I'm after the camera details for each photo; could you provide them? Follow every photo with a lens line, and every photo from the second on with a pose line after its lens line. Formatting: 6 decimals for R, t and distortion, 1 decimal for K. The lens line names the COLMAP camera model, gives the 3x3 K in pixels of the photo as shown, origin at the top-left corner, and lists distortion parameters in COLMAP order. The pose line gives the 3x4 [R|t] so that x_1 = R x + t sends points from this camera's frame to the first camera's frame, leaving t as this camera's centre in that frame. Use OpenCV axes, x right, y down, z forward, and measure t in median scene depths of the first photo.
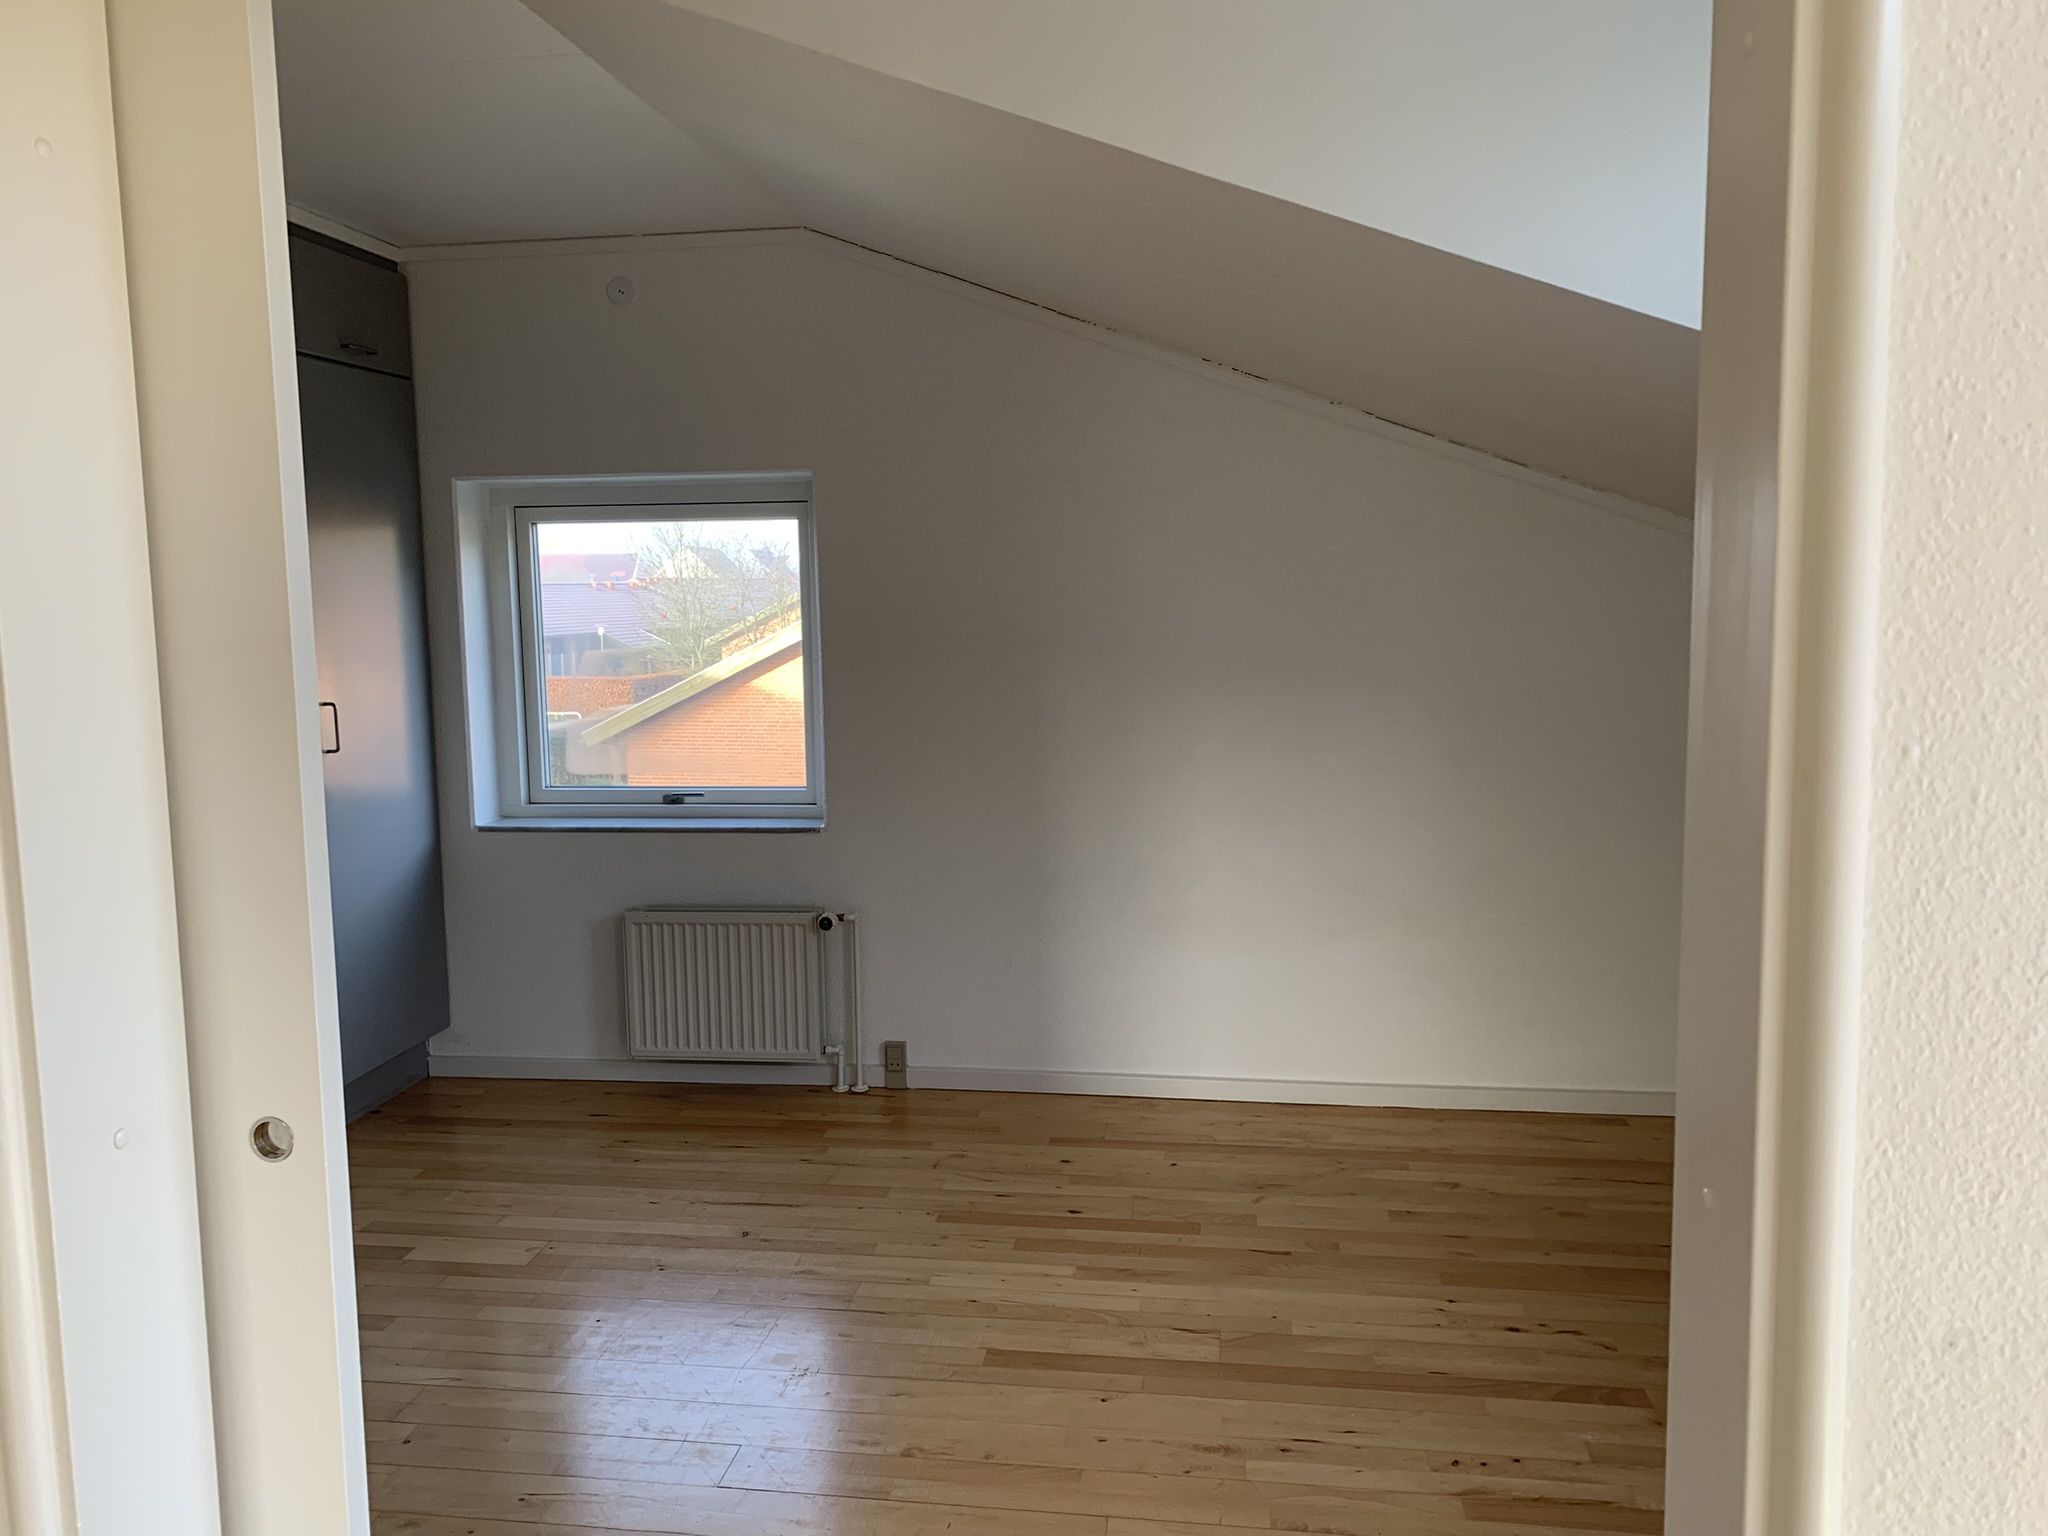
lens RADIAL K [[1556.8, 0, 1006.0], [0, 1556.8, 741.4], [0, 0, 1]] dist [0.137991, -0.261453]
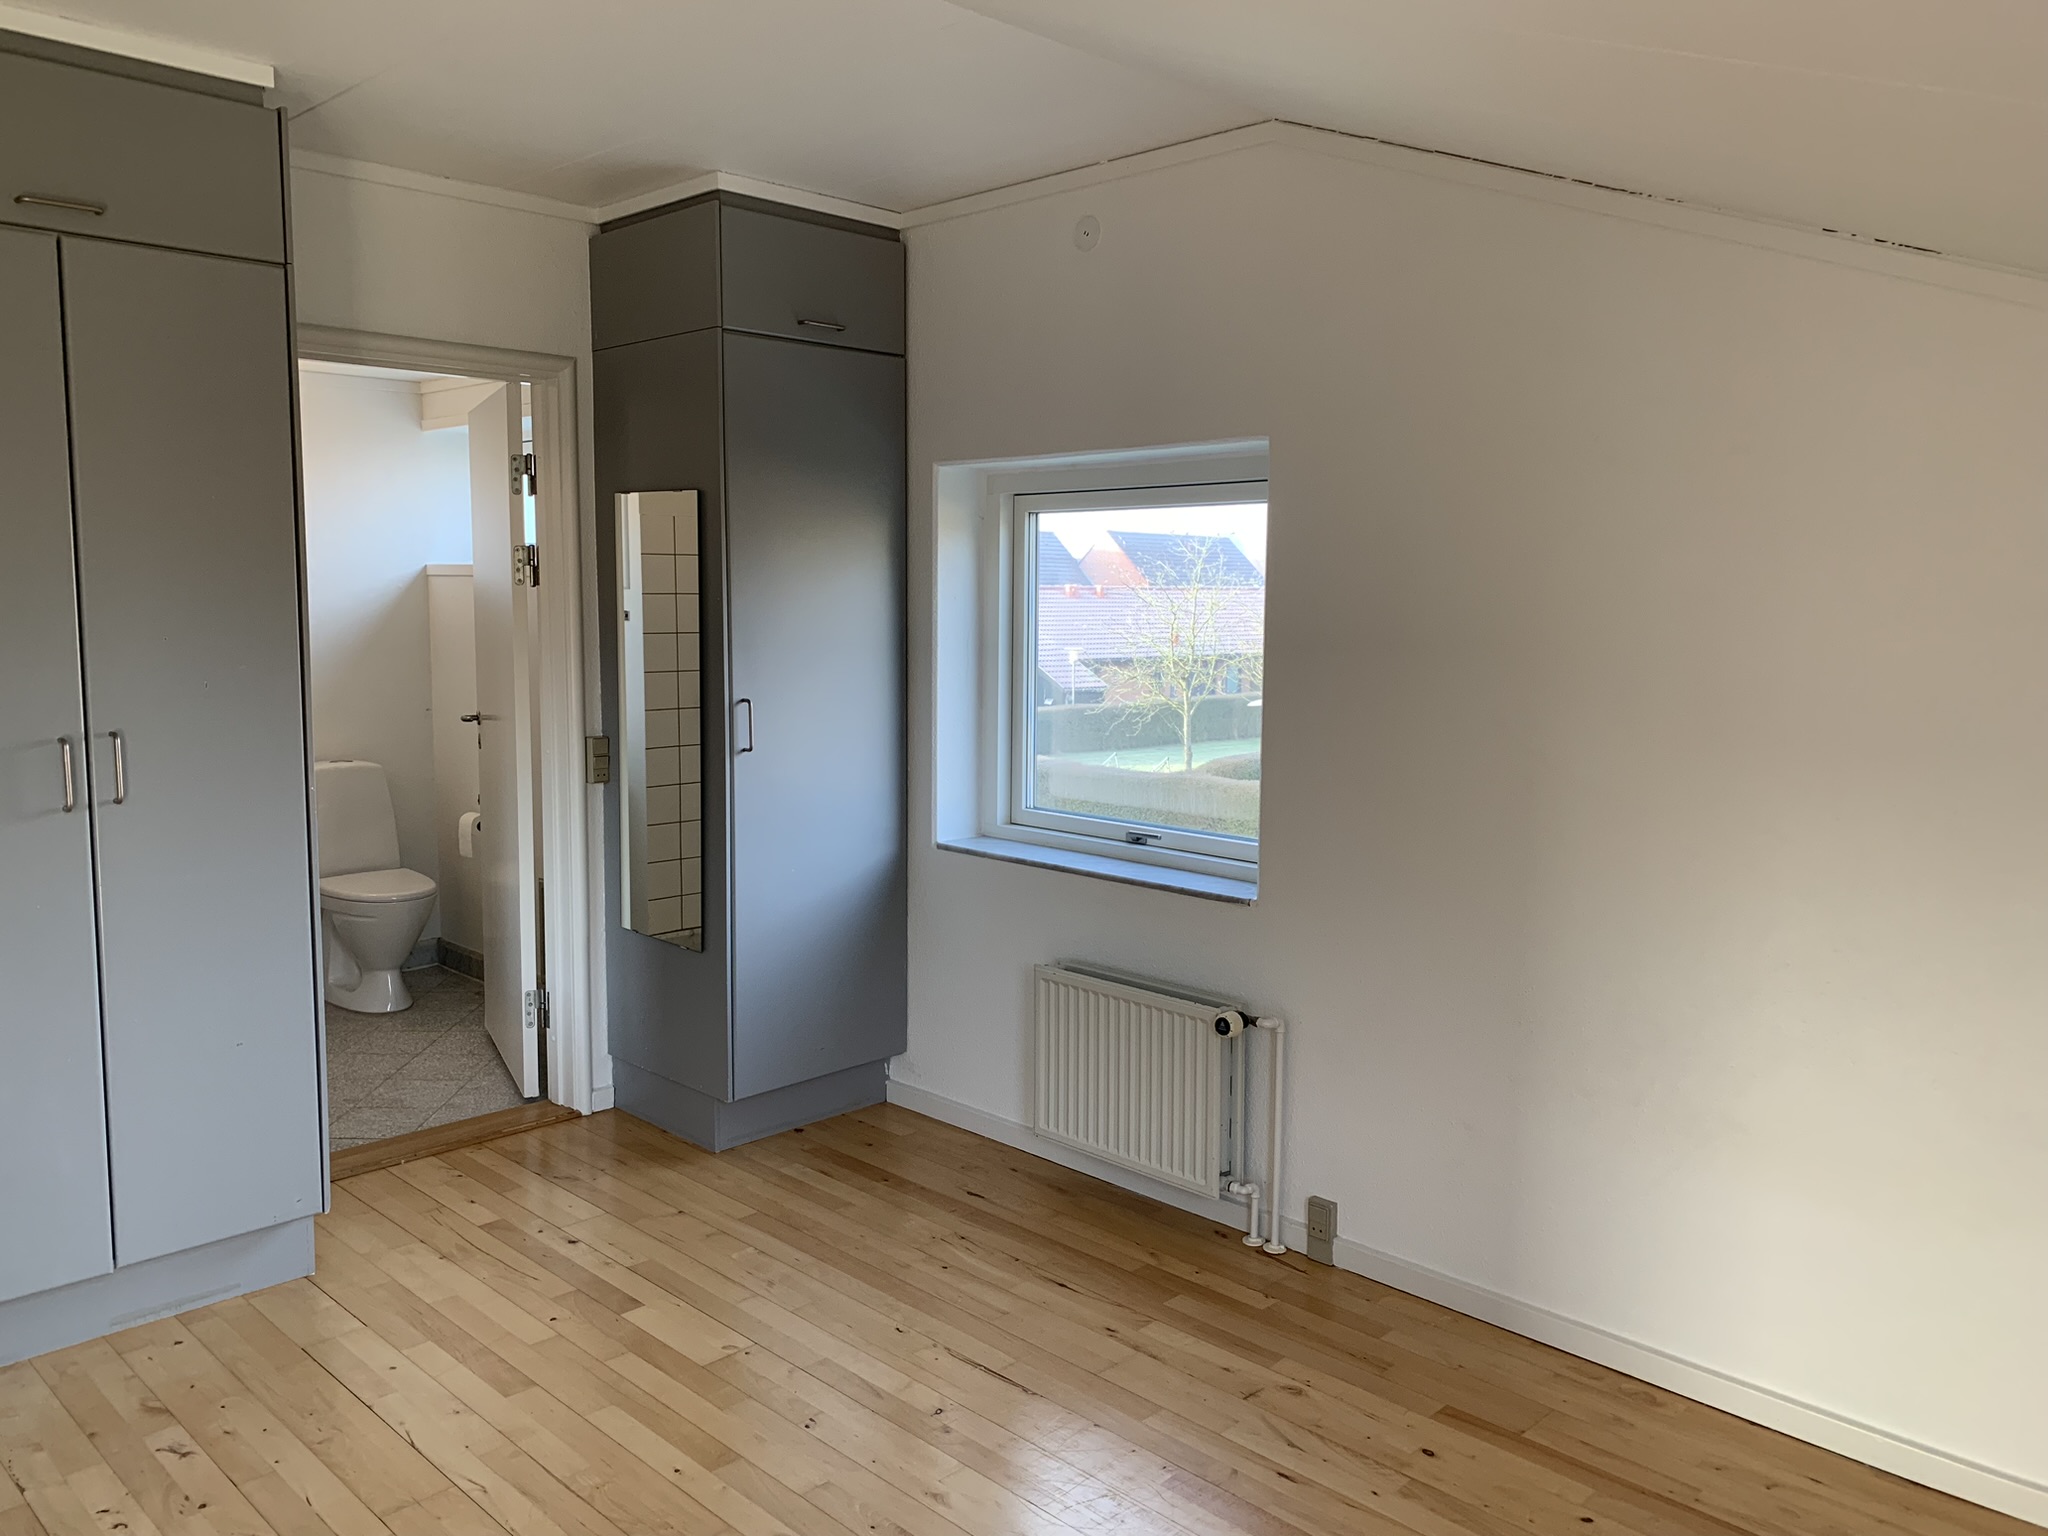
lens RADIAL K [[1556.8, 0, 1006.0], [0, 1556.8, 741.4], [0, 0, 1]] dist [0.137991, -0.261453]
pose [[0.803044, 0.082543, -0.590176, 0.234497], [-0.082321, 0.996231, 0.027322, -0.034085], [0.590207, 0.026643, 0.806812, 0.298833]]
